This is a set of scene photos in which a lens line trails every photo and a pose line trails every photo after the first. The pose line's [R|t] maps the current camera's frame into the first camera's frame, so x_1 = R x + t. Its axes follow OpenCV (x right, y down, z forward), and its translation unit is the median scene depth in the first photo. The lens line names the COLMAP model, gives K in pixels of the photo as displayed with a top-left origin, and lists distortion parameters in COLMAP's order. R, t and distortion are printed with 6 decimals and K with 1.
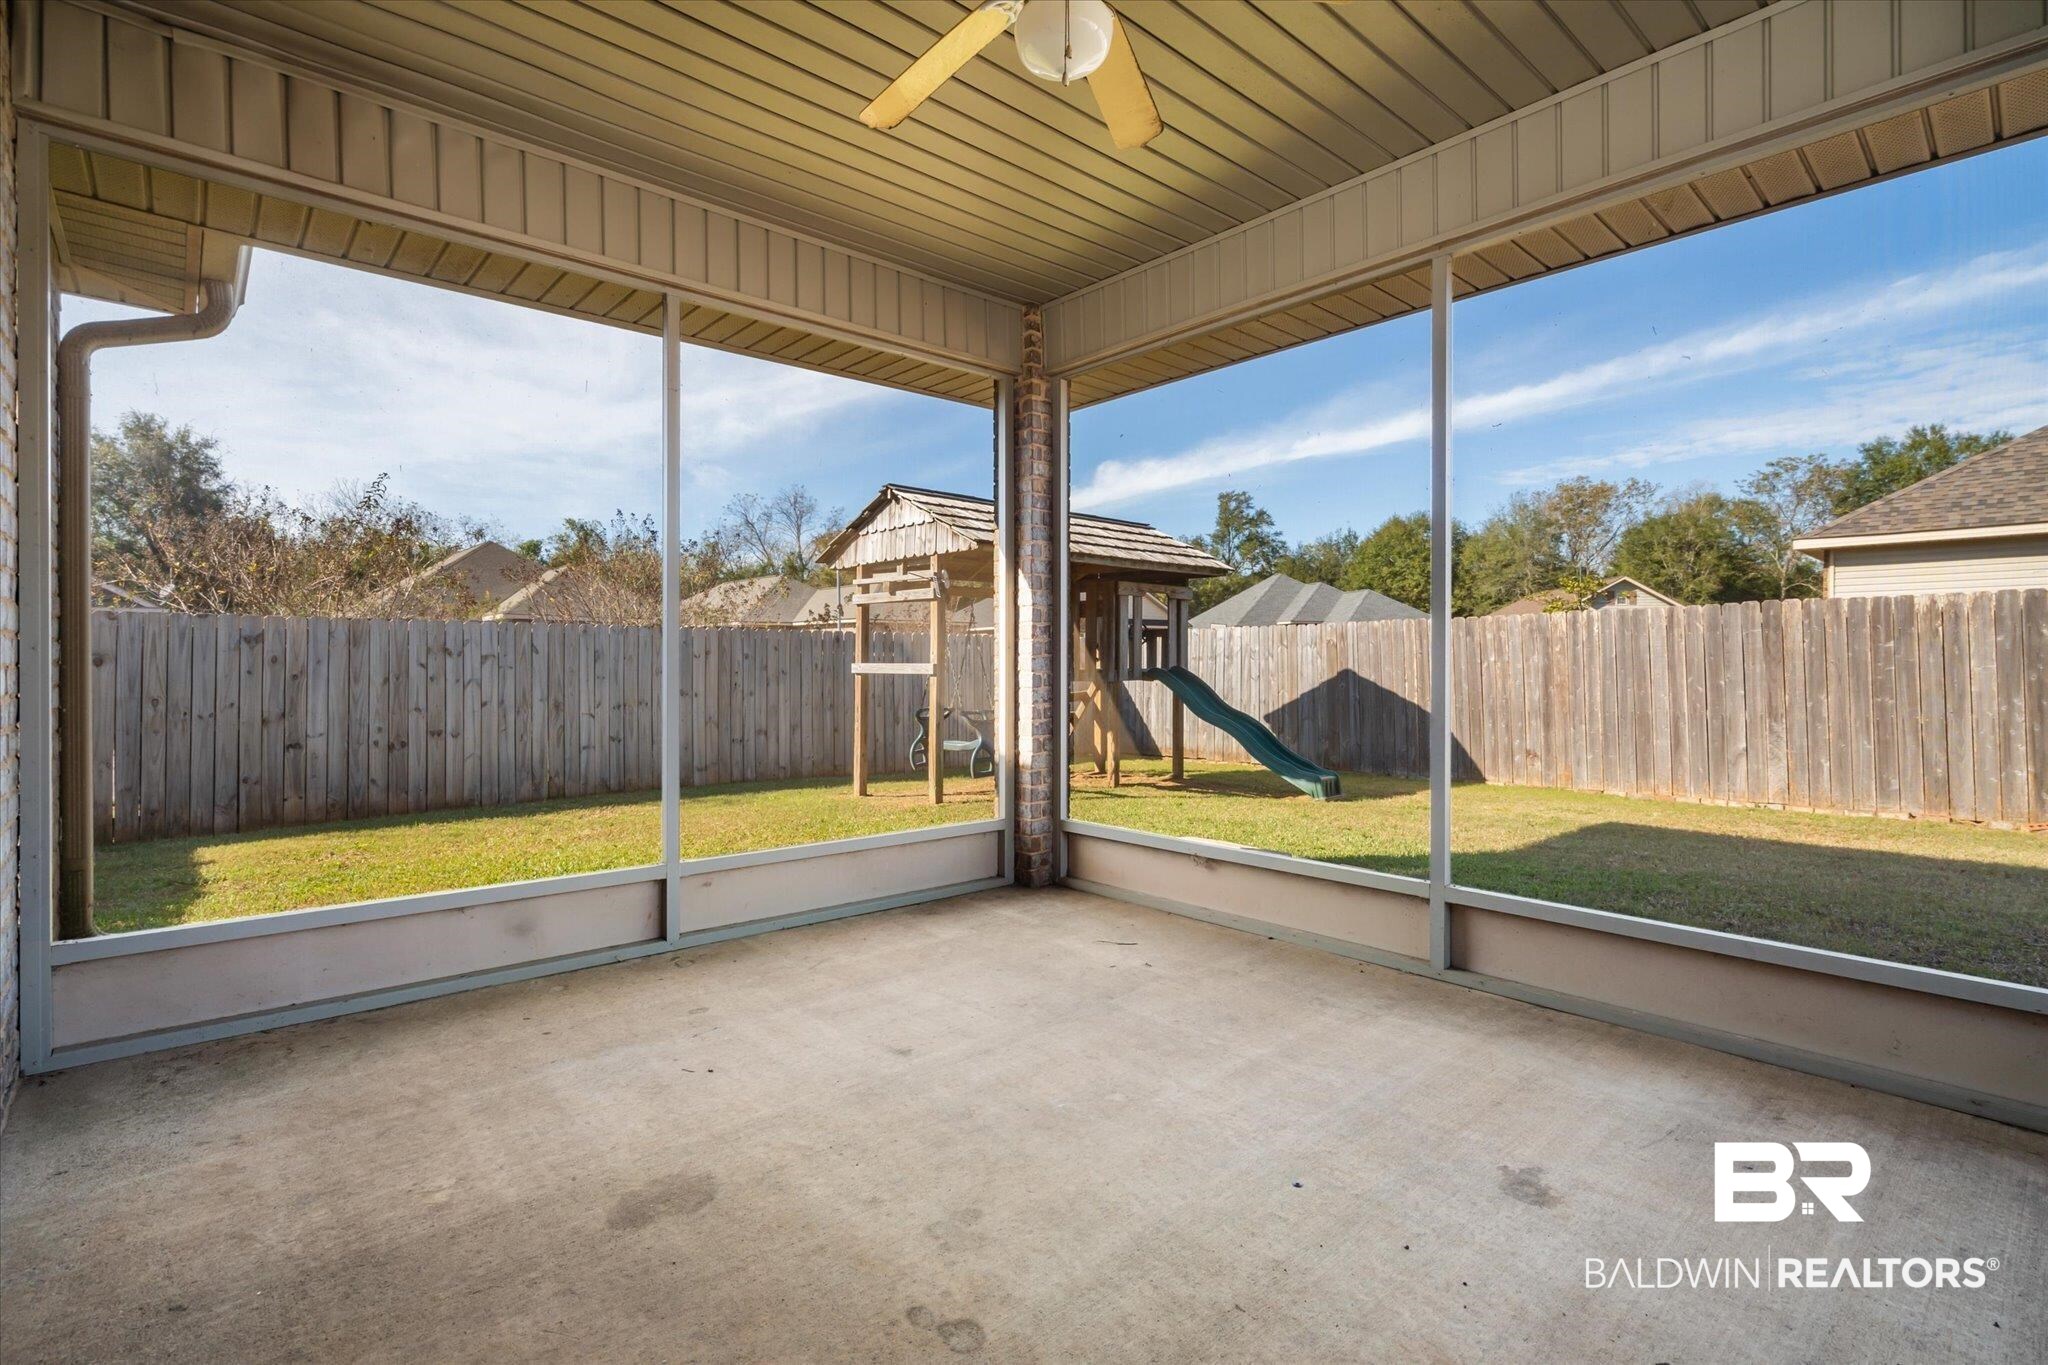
lens RADIAL K [[938.7, 0, 1003.3], [0, 938.7, 673.0], [0, 0, 1]] dist [-0.002608, 0.000377]
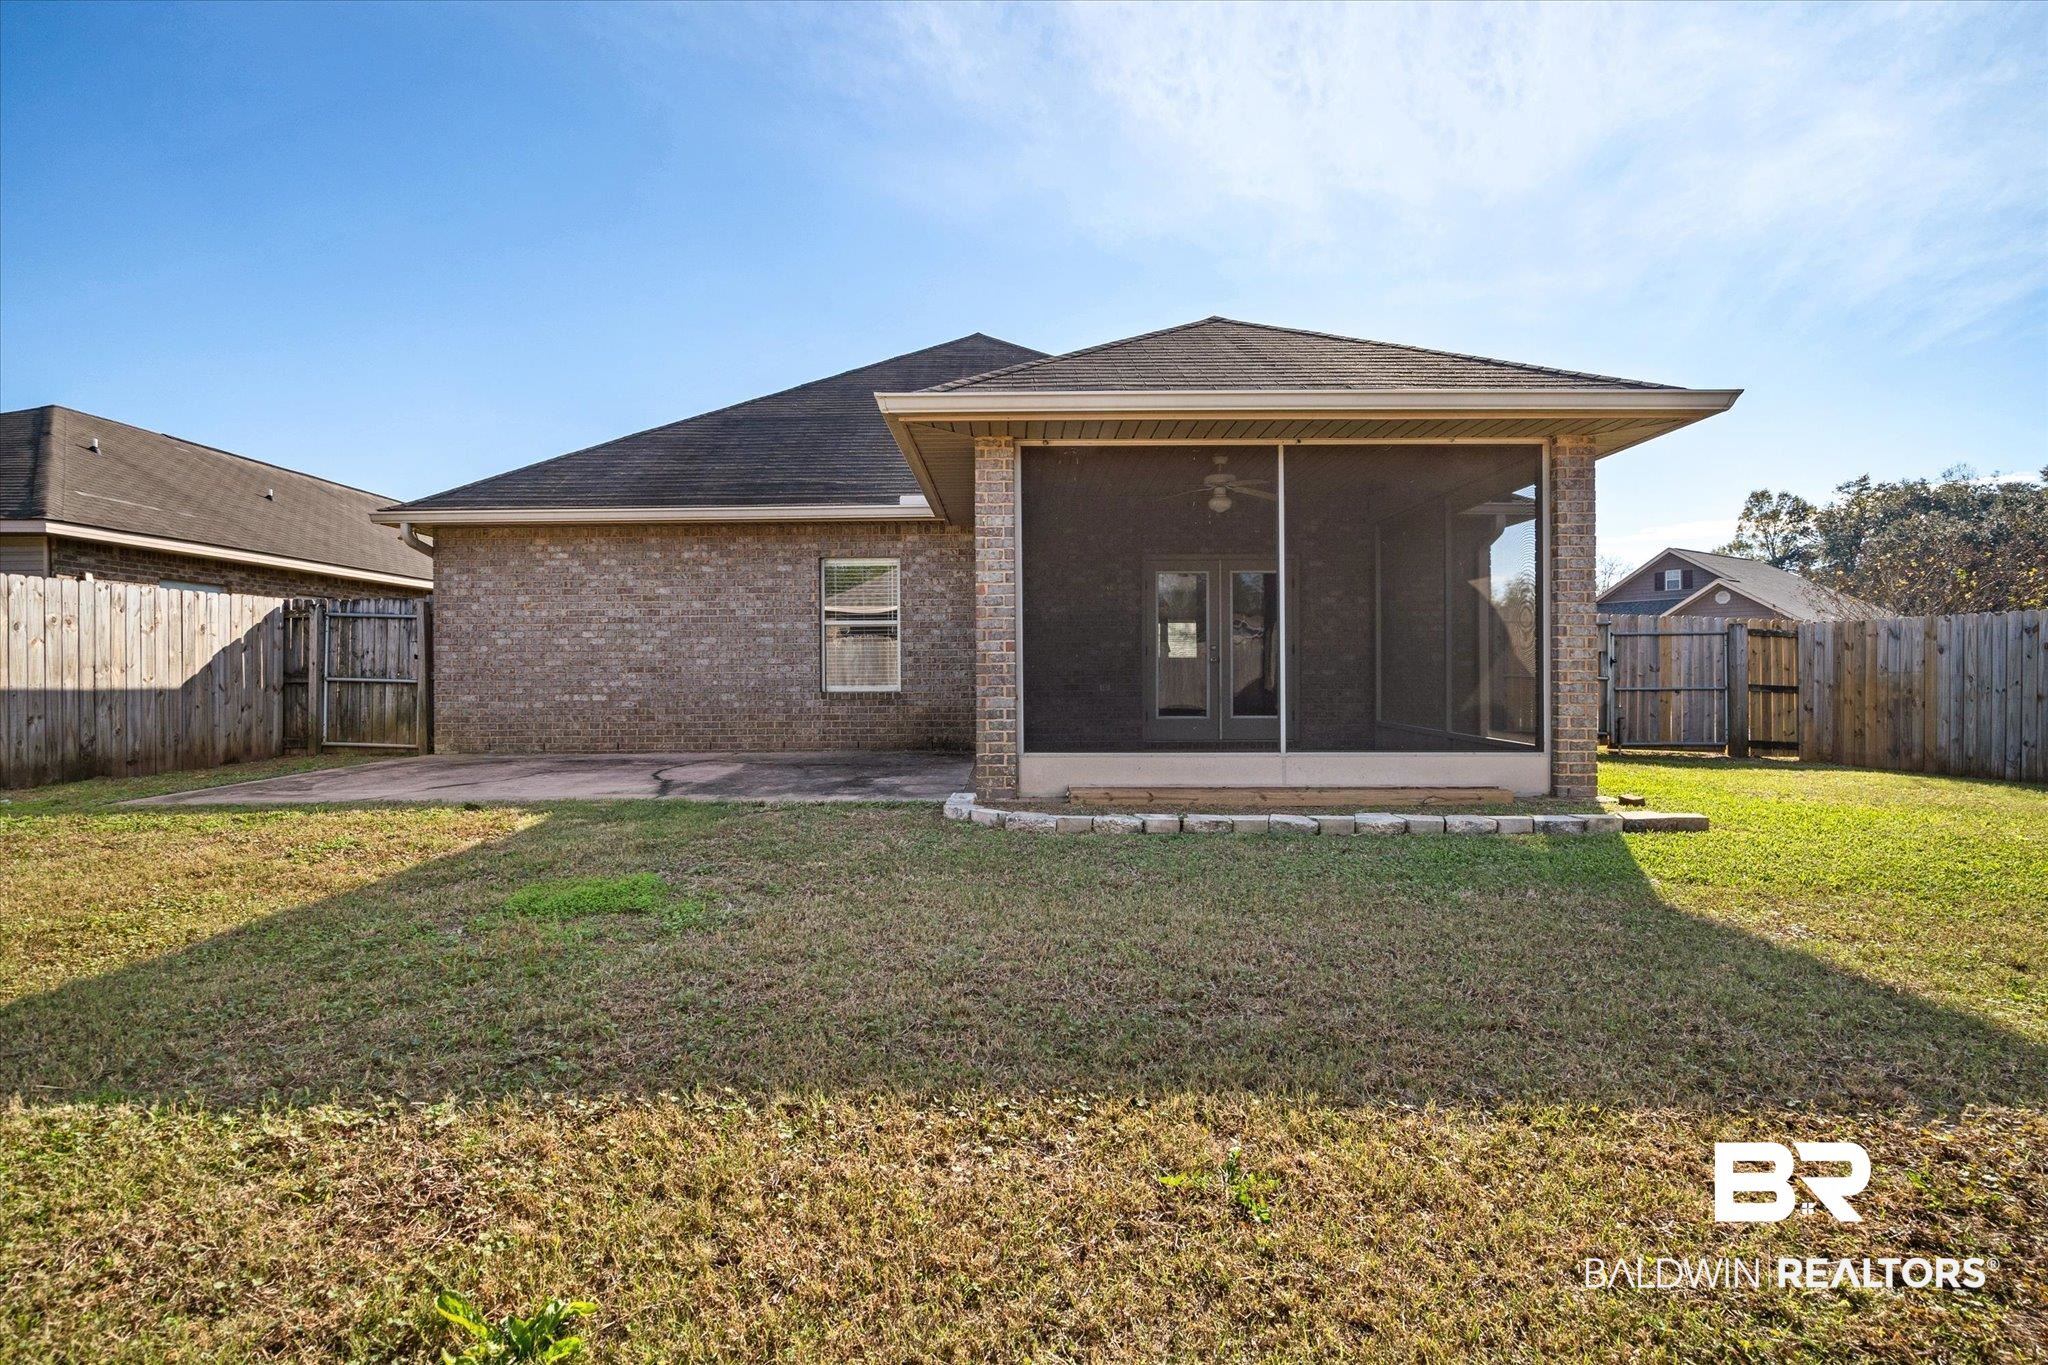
lens RADIAL K [[938.7, 0, 1003.3], [0, 938.7, 673.0], [0, 0, 1]] dist [-0.002608, 0.000377]
pose [[-0.666087, 0.000959, -0.745874, 0.956618], [-0.004801, 0.999973, 0.005573, 0.019103], [0.745859, 0.007293, -0.666064, 0.754861]]
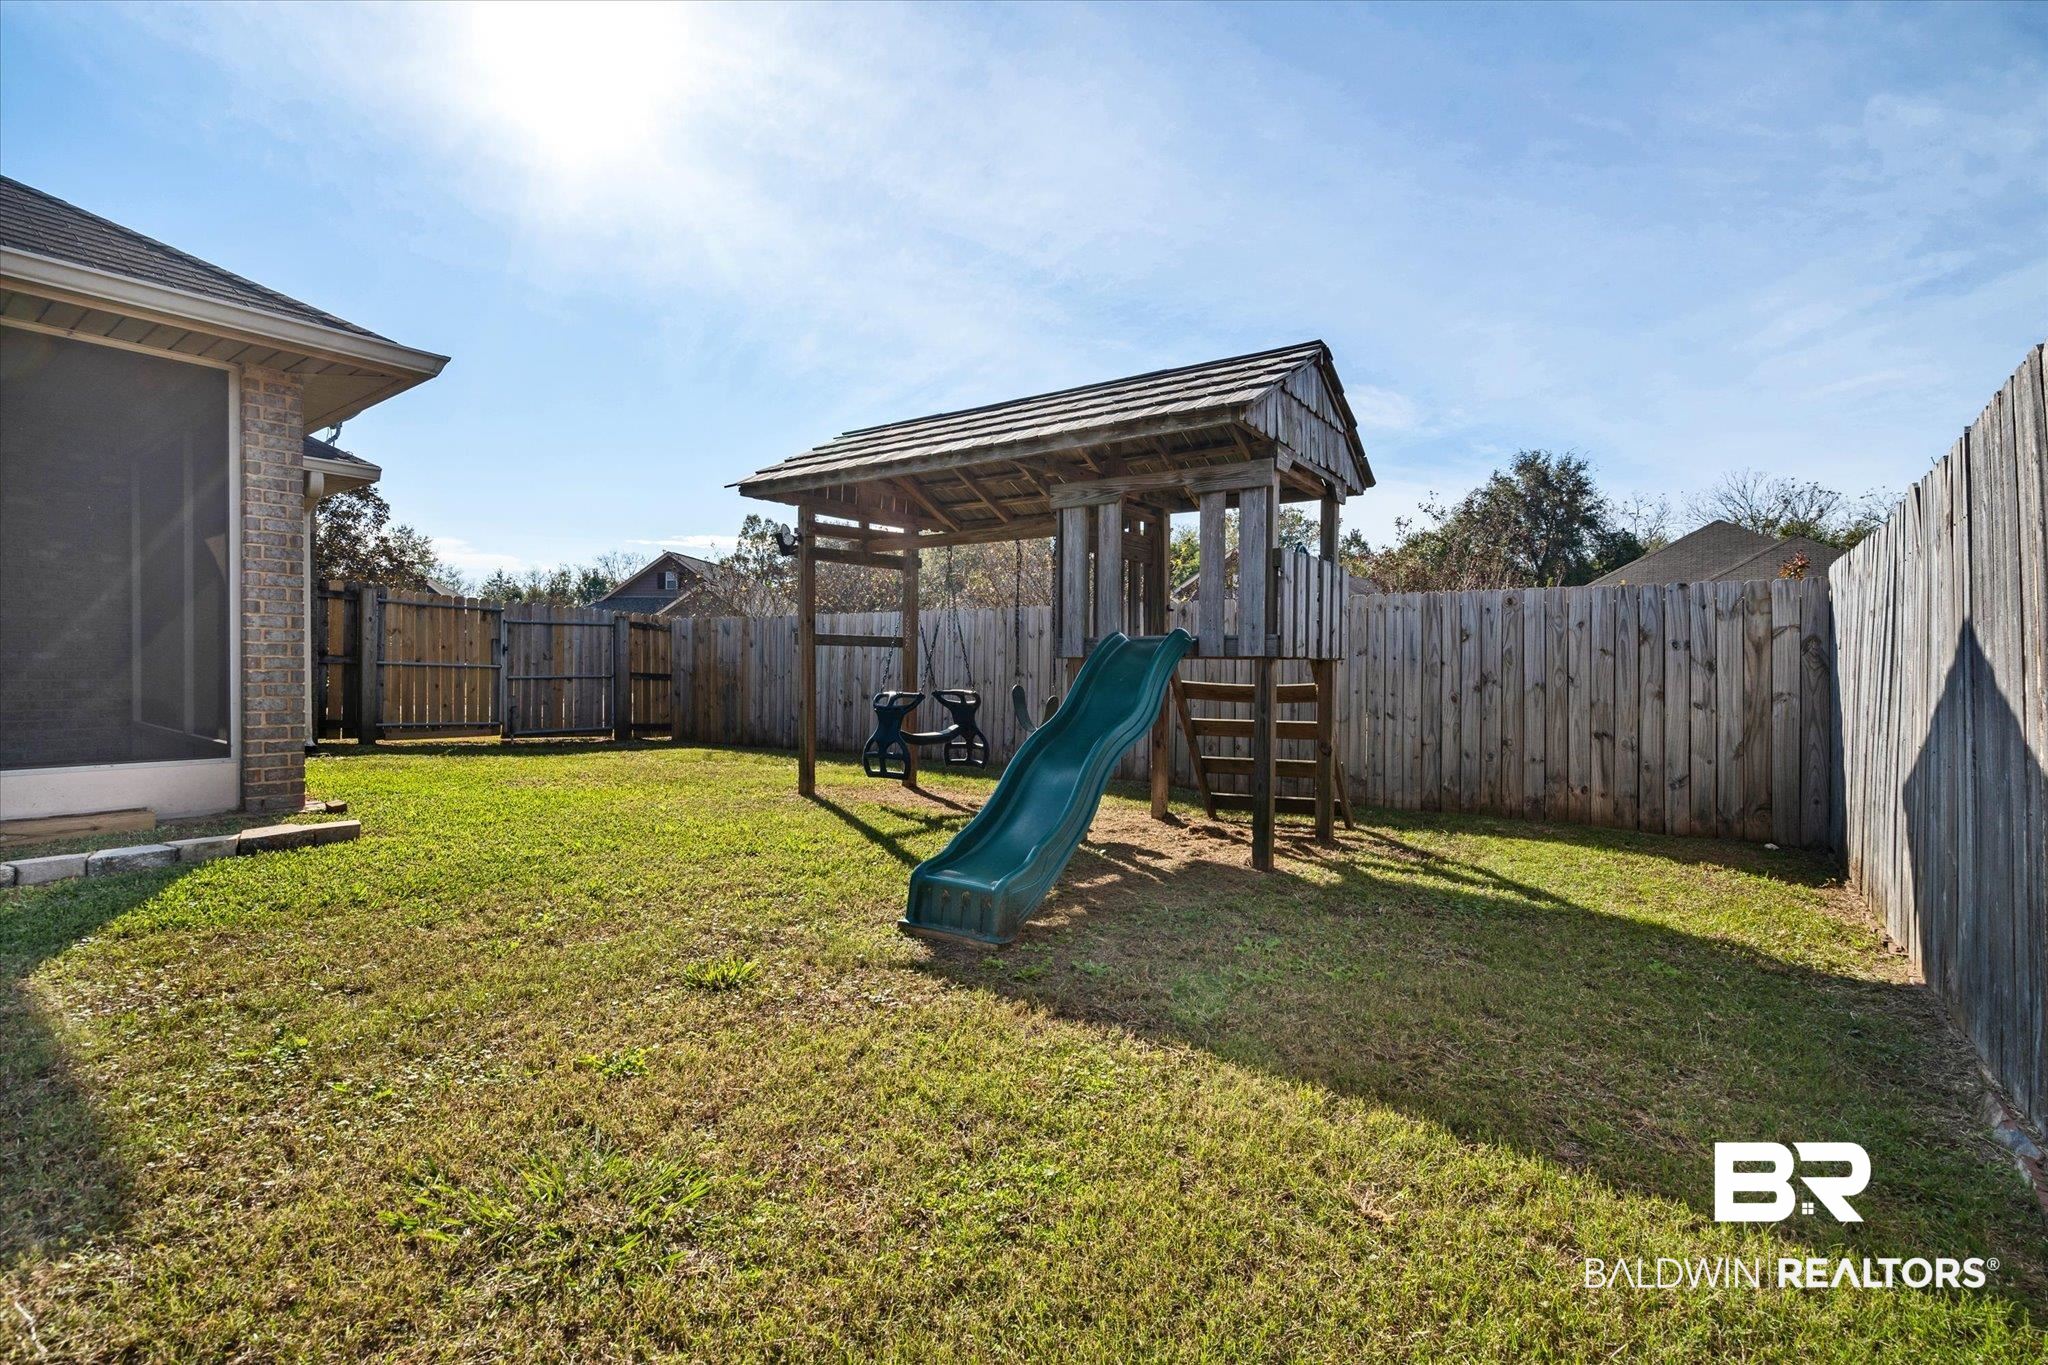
lens RADIAL K [[938.7, 0, 1003.3], [0, 938.7, 673.0], [0, 0, 1]] dist [-0.002608, 0.000377]
pose [[0.199030, 0.010443, -0.979938, 0.781823], [-0.016303, 0.999840, 0.007344, 0.017963], [0.979858, 0.014514, 0.199168, 0.956860]]
